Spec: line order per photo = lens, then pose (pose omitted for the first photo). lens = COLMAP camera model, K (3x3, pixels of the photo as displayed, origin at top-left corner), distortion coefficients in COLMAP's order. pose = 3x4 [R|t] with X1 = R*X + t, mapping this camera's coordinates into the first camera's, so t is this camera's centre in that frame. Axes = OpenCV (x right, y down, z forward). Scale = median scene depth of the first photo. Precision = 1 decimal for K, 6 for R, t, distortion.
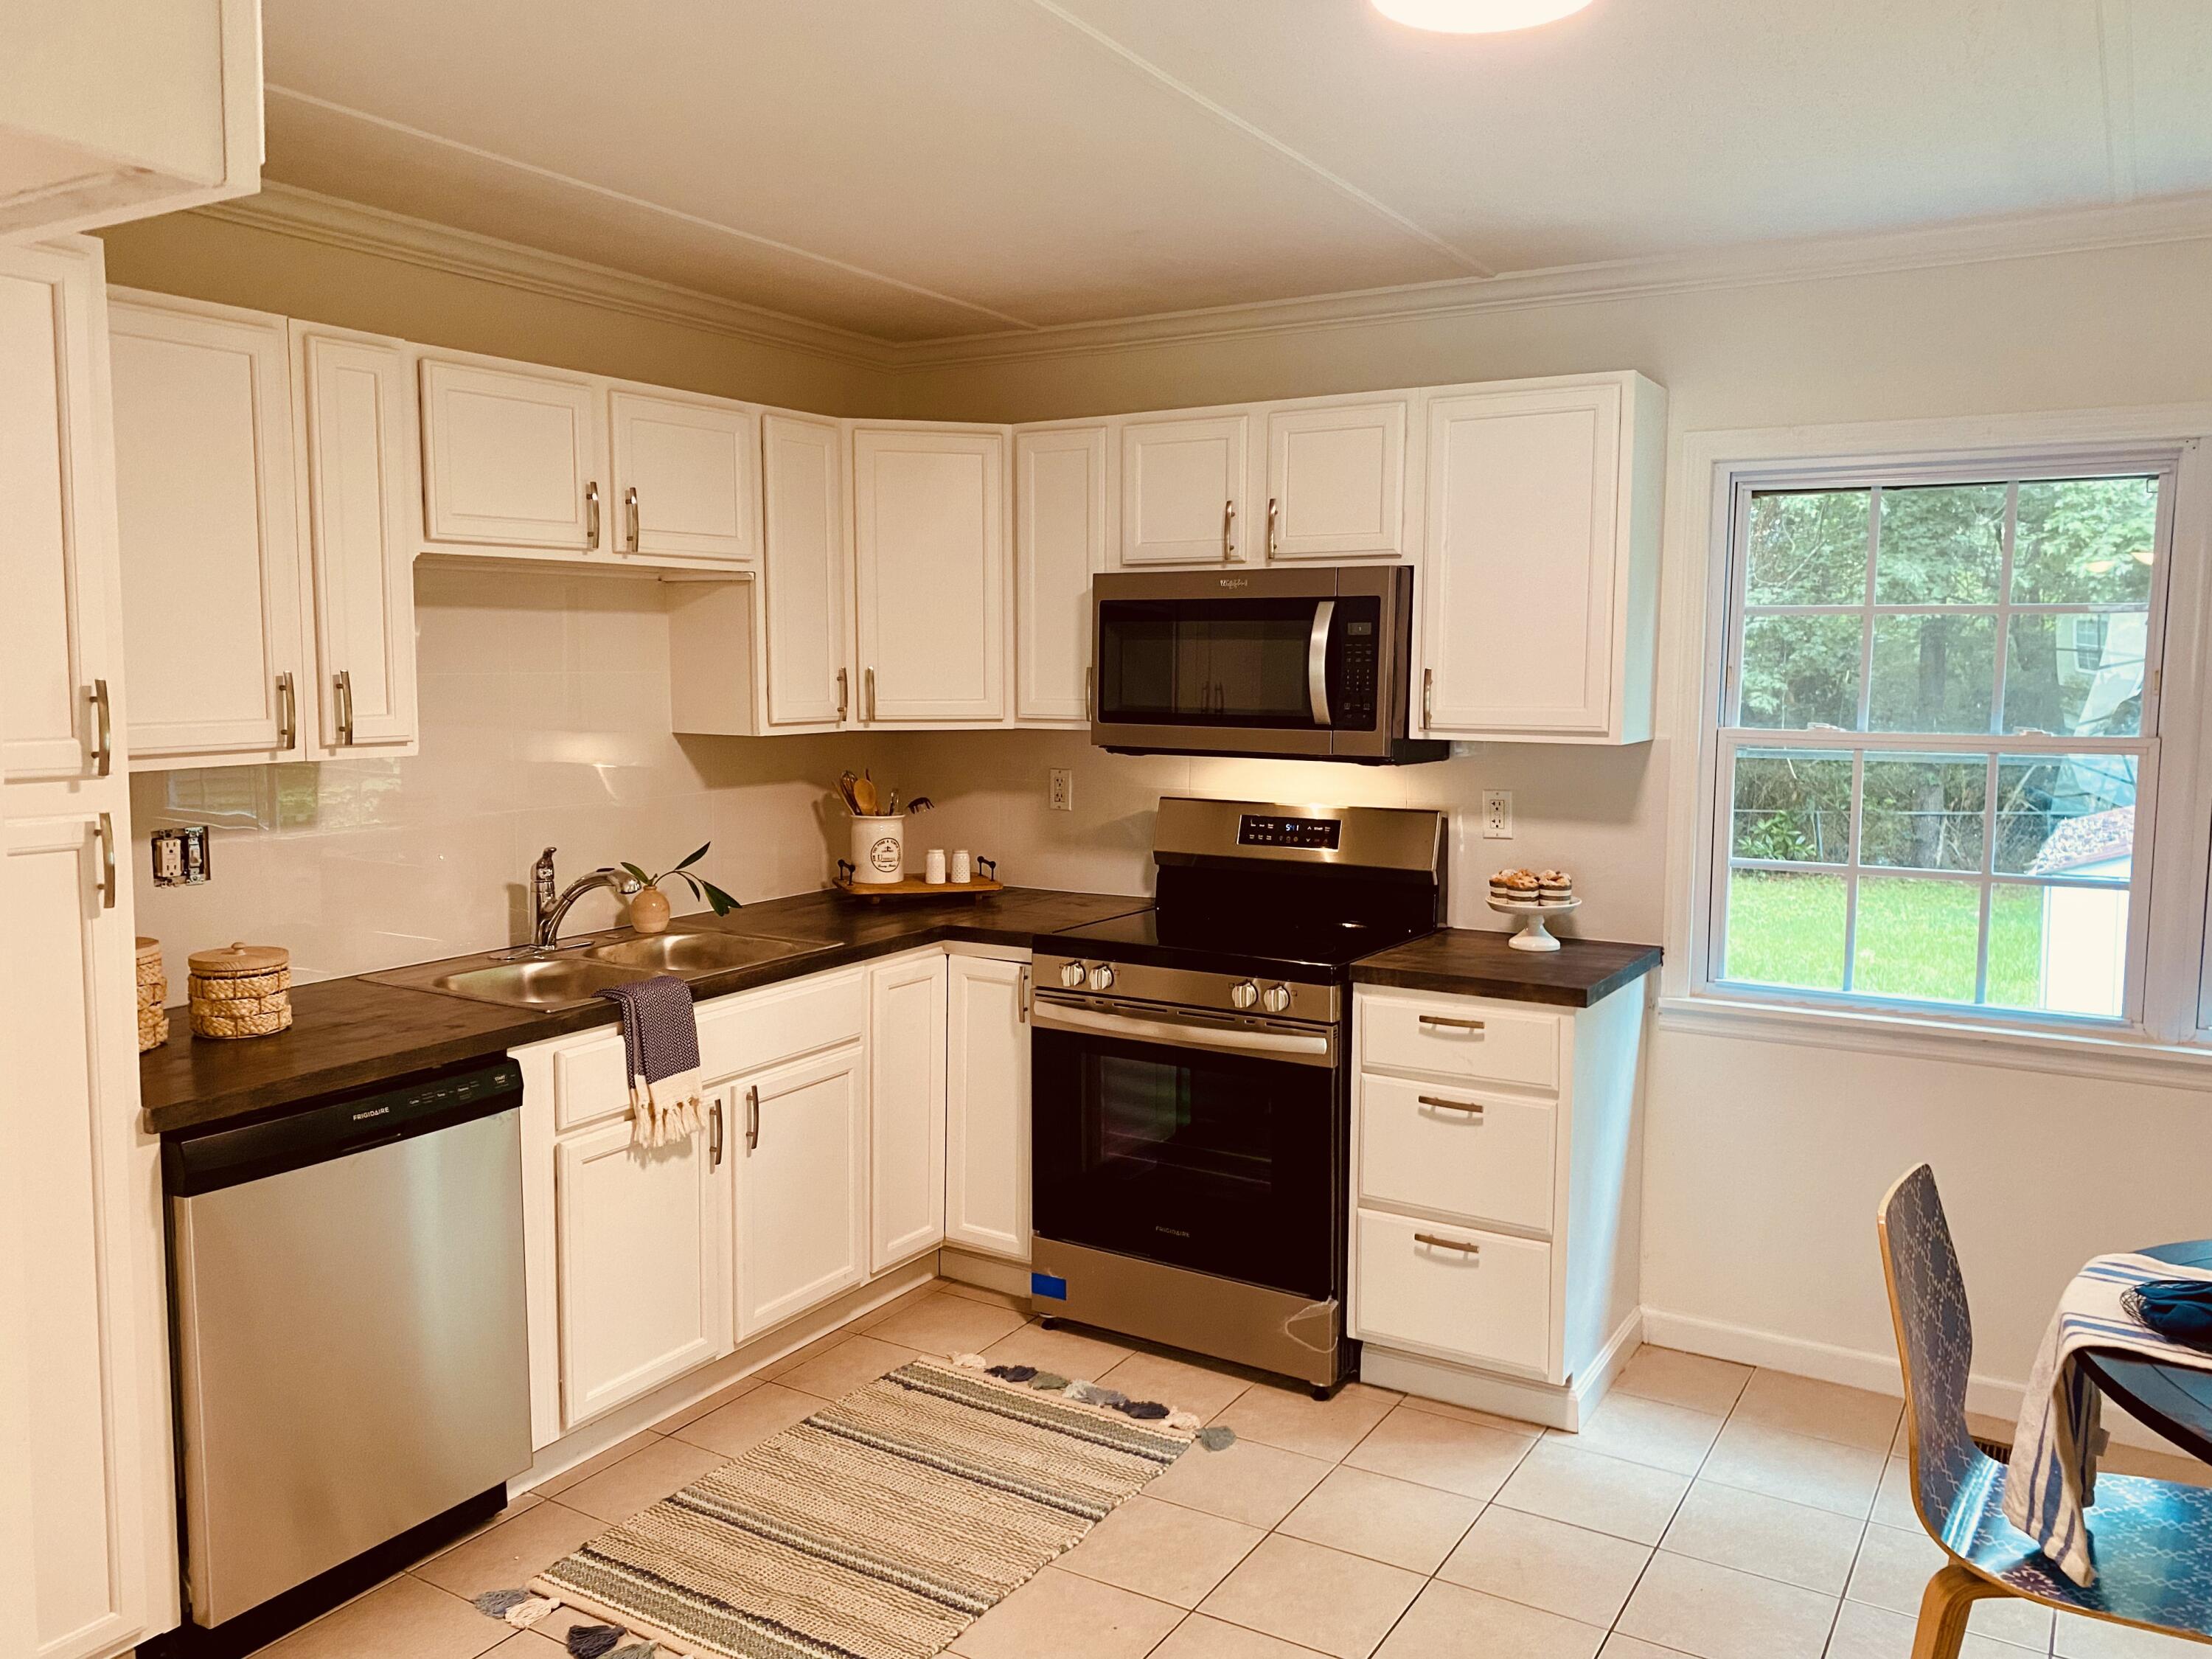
lens RADIAL K [[1713.5, 0, 1075.4], [0, 1713.5, 824.6], [0, 0, 1]] dist [0.104212, -0.129661]
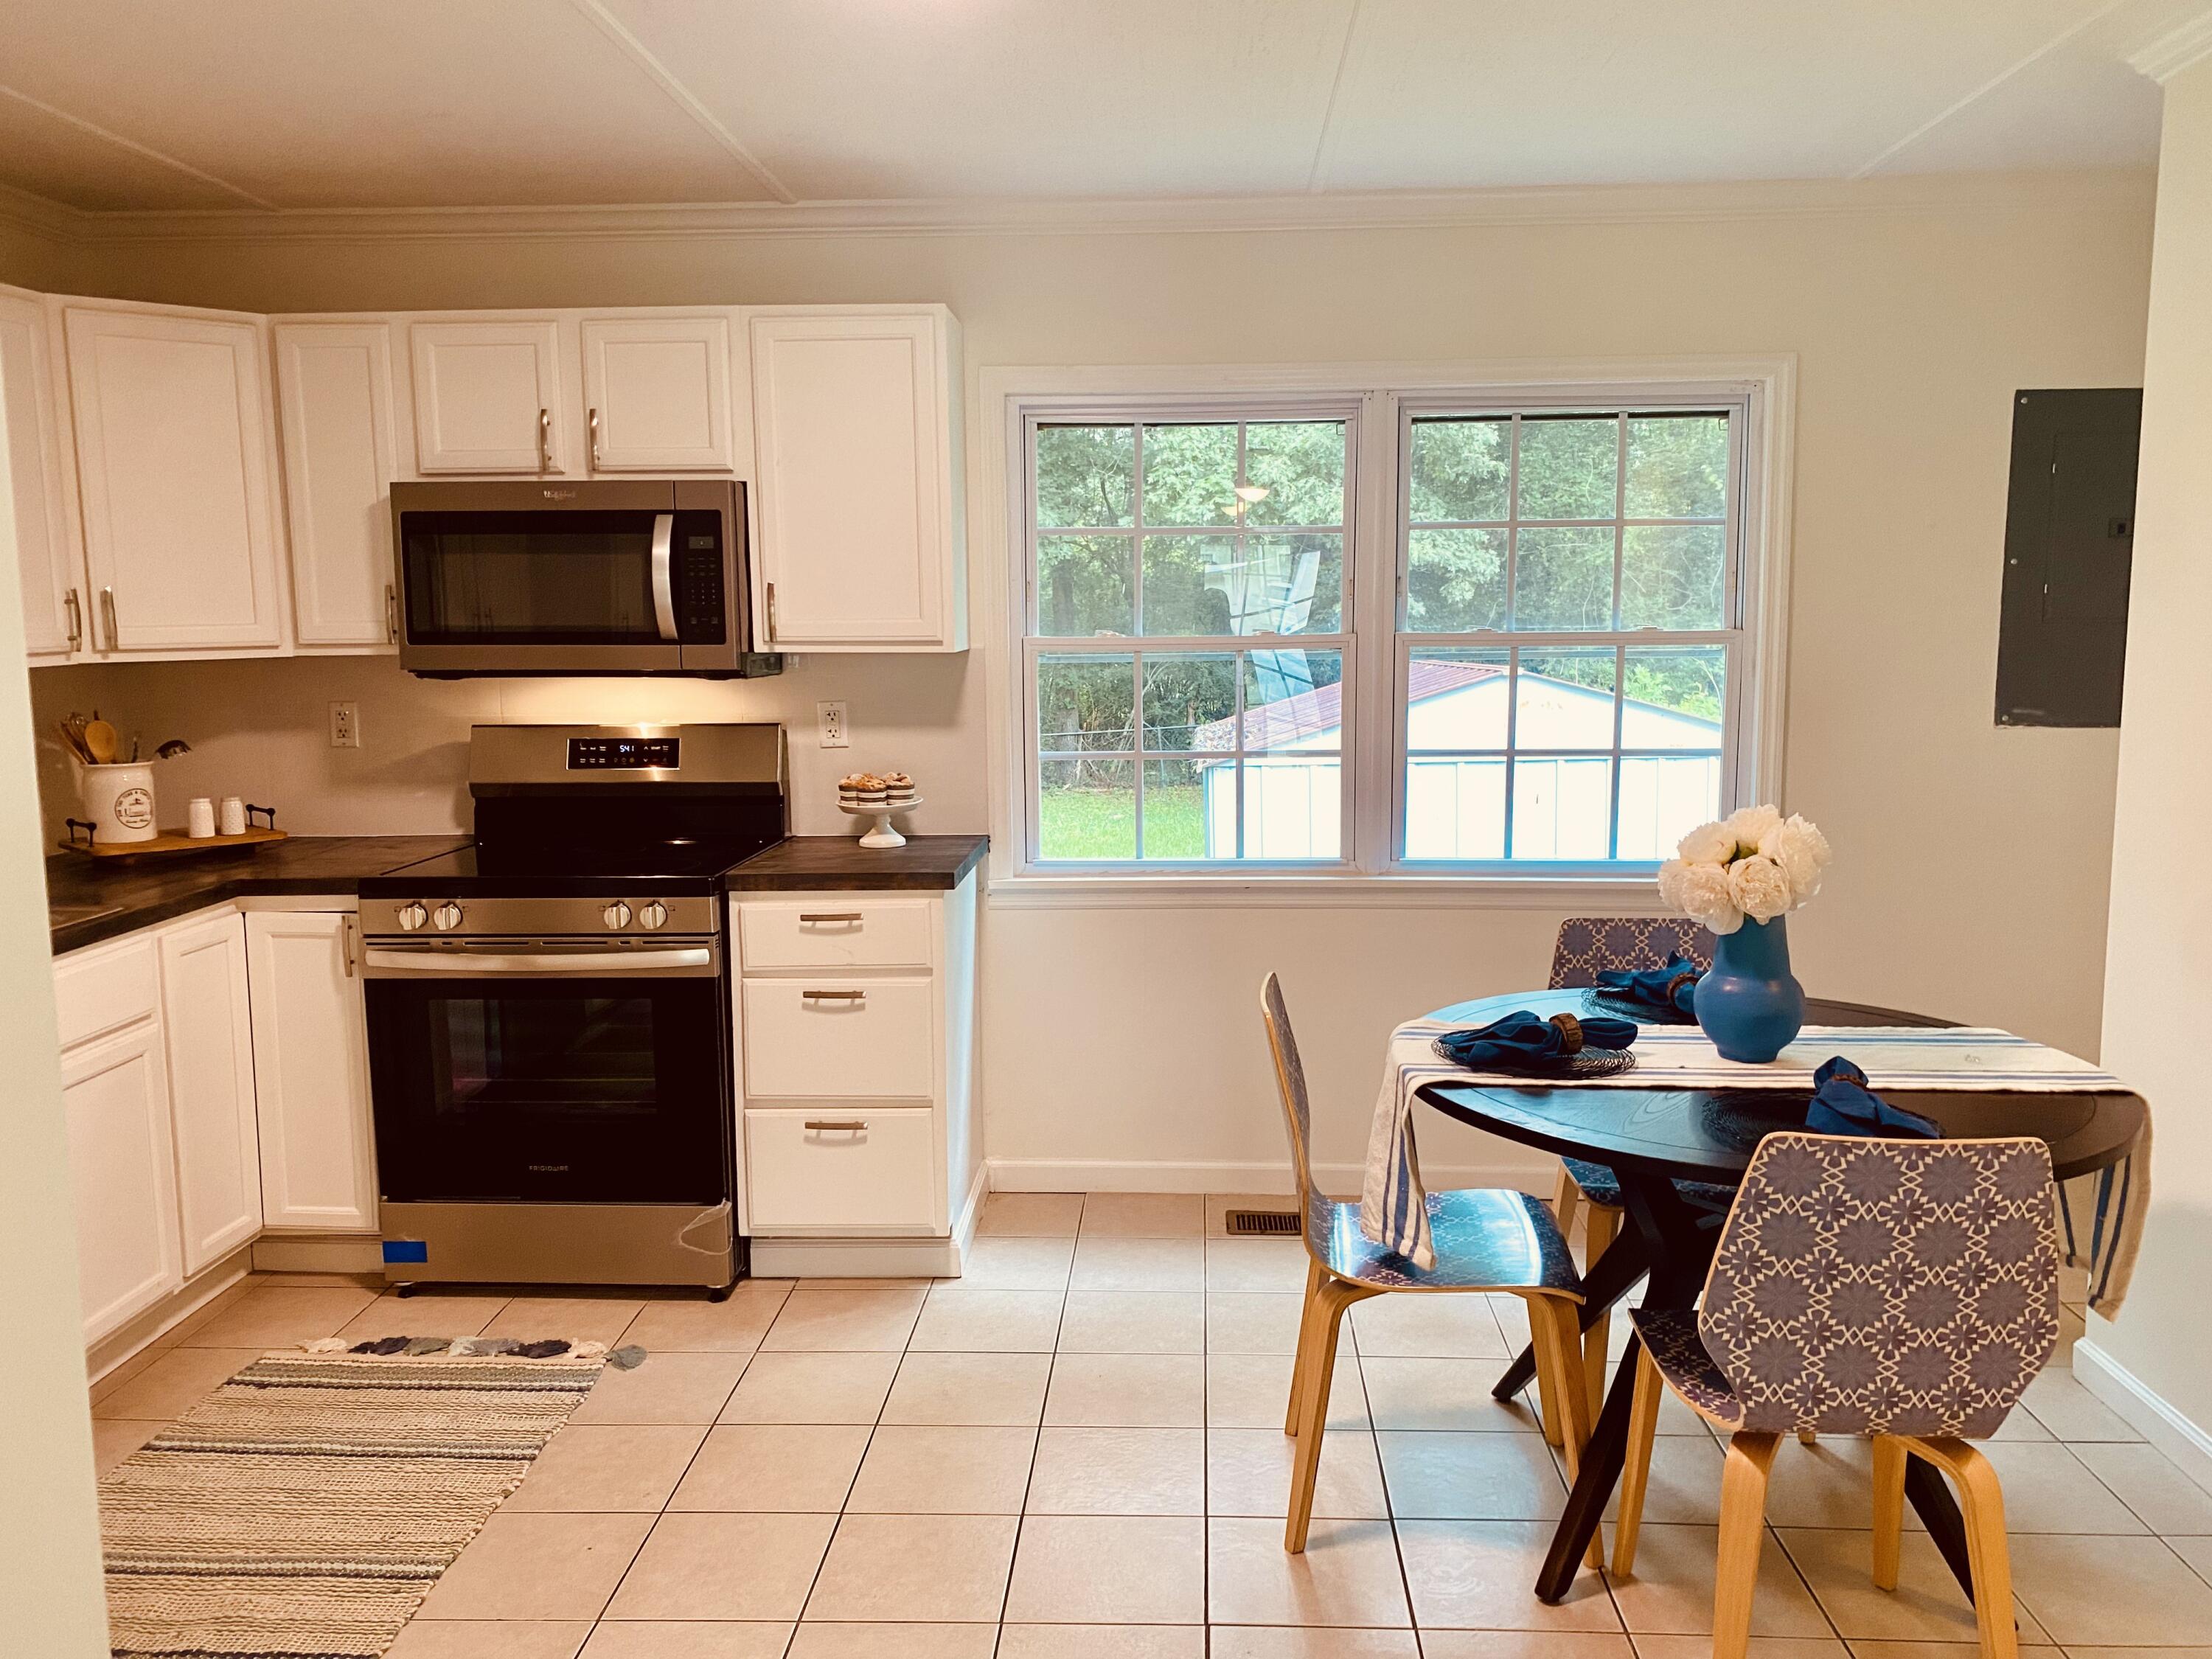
lens RADIAL K [[1721.2, 0, 1104.5], [0, 1721.2, 837.9], [0, 0, 1]] dist [0.048737, -0.044472]
pose [[0.875012, -0.077742, 0.477818, -0.123067], [0.060140, 0.996832, 0.052055, 0.019367], [-0.480351, -0.016813, 0.876915, -0.001239]]
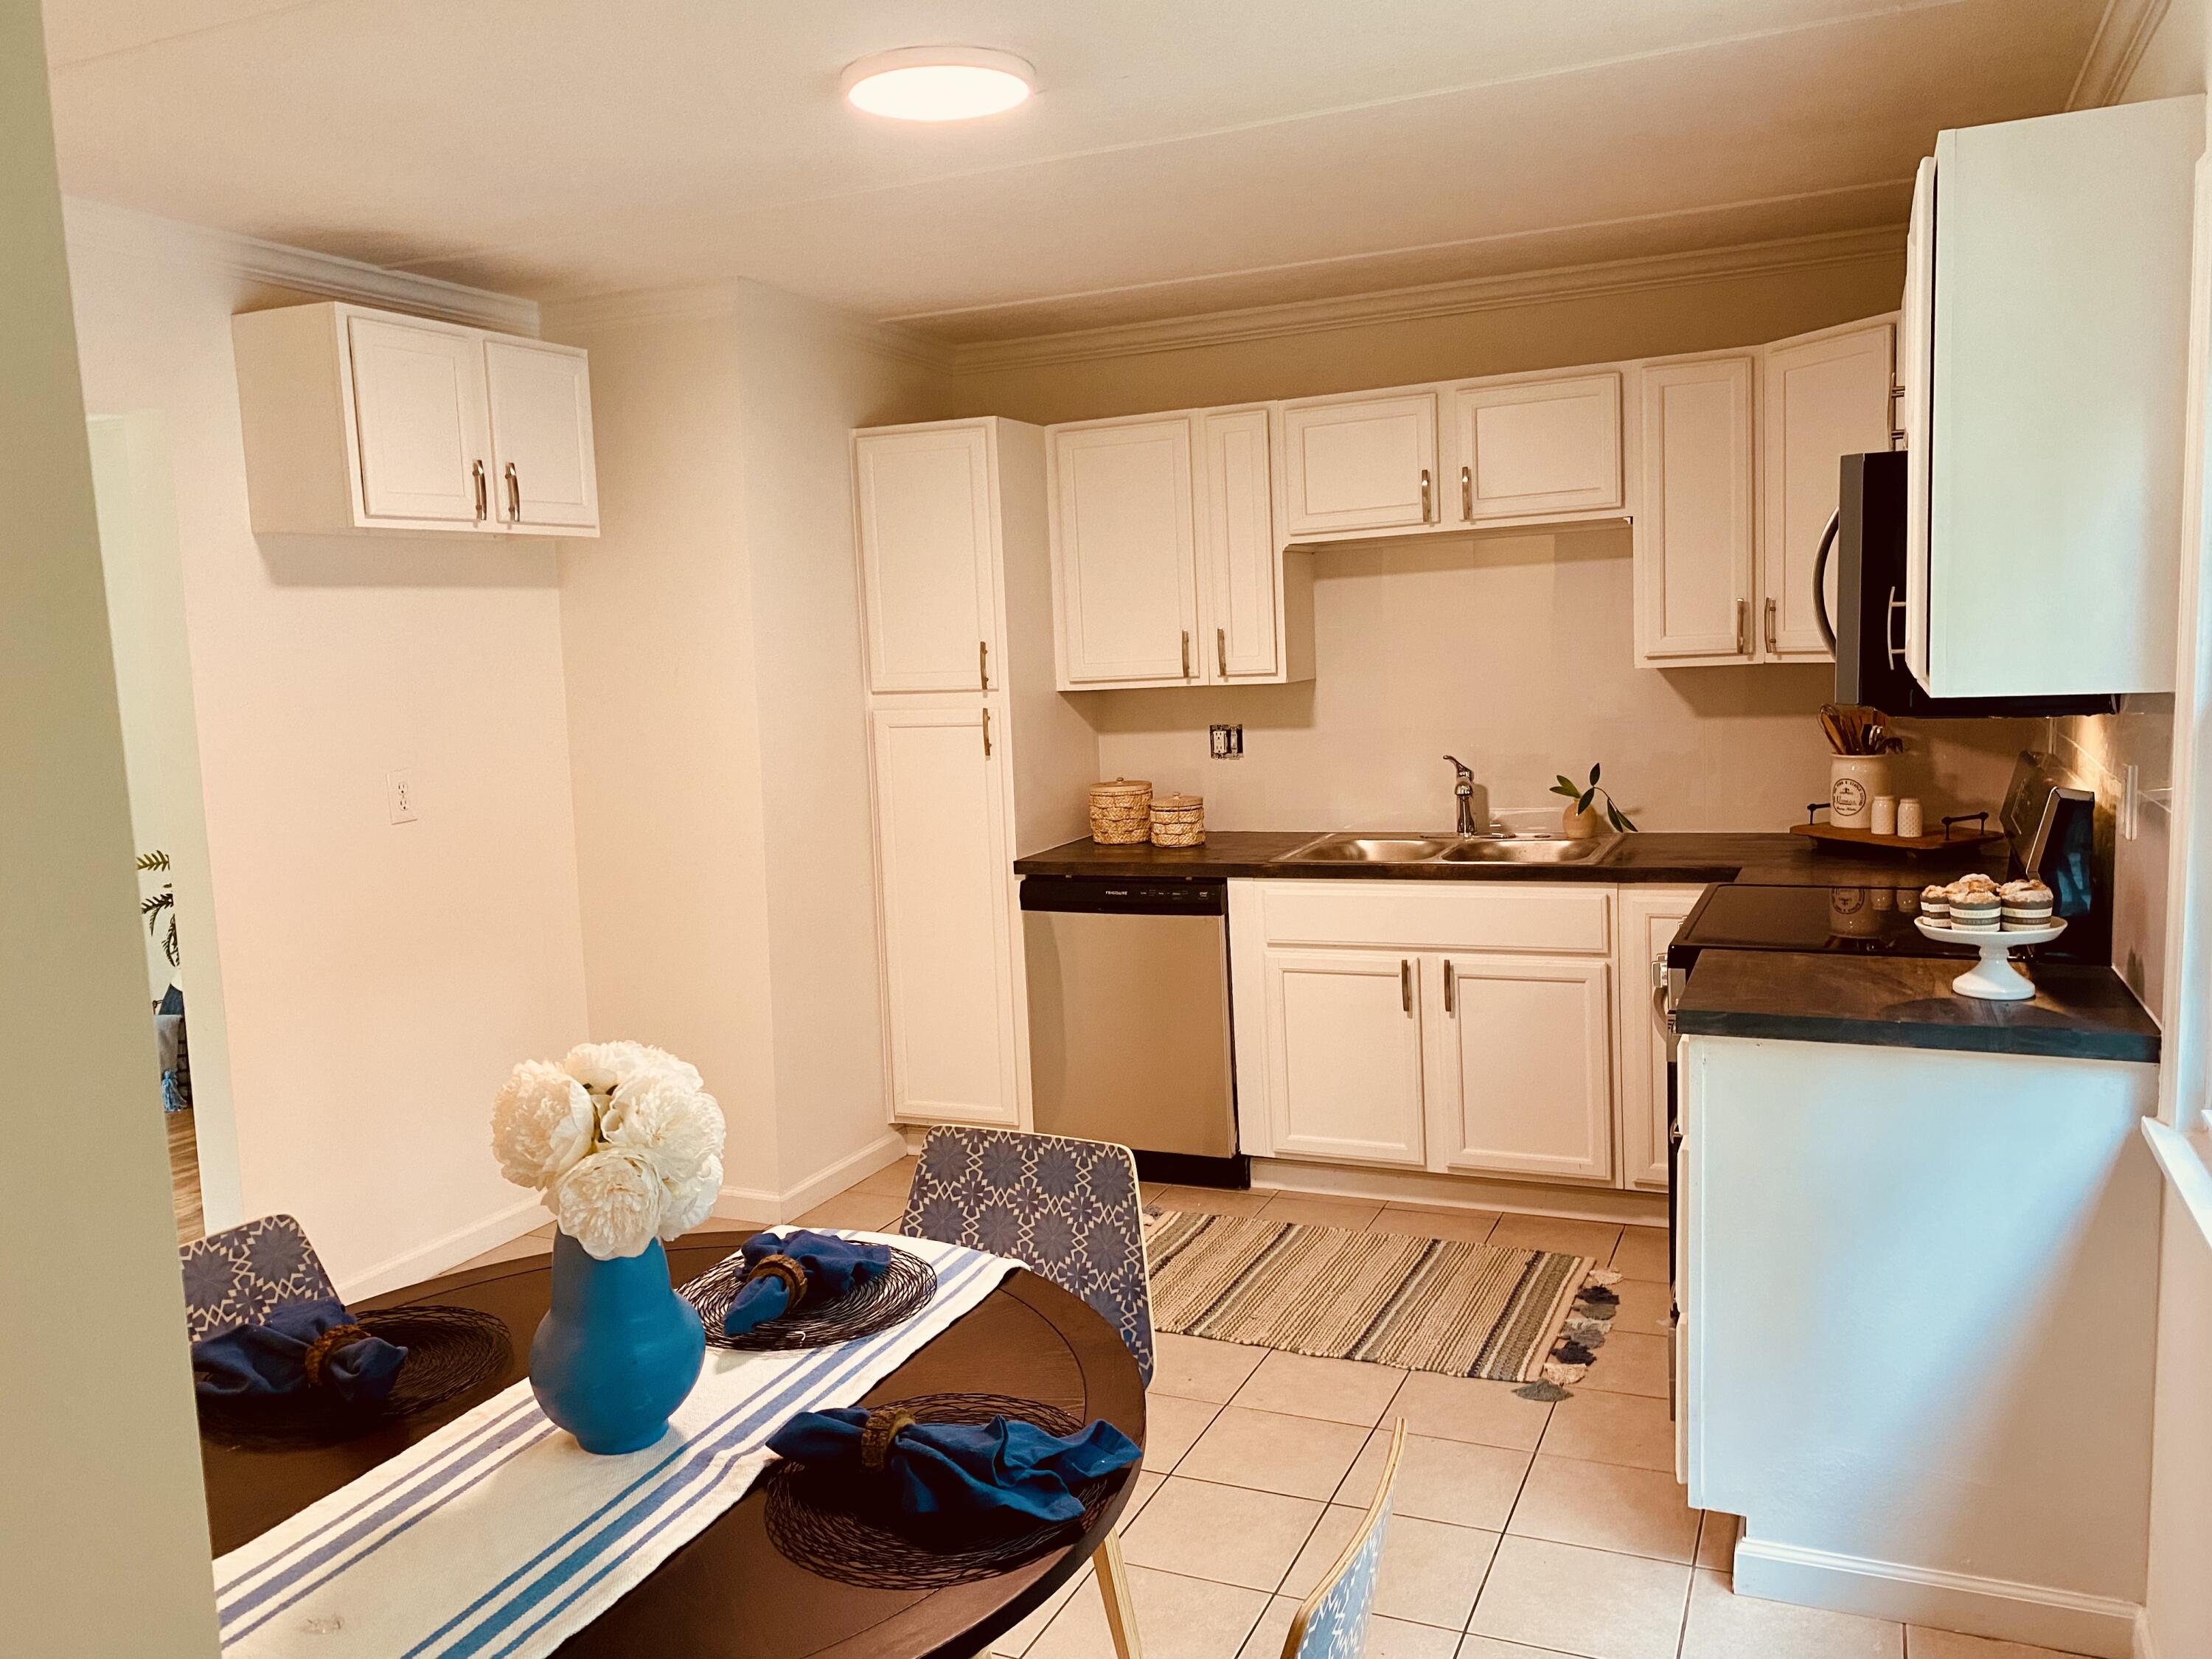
lens RADIAL K [[1721.2, 0, 1104.5], [0, 1721.2, 837.9], [0, 0, 1]] dist [0.048737, -0.044472]
pose [[0.119941, 0.106273, -0.987077, 0.925835], [-0.049619, 0.993653, 0.100951, -0.042391], [0.991540, 0.036869, 0.124452, 0.578618]]
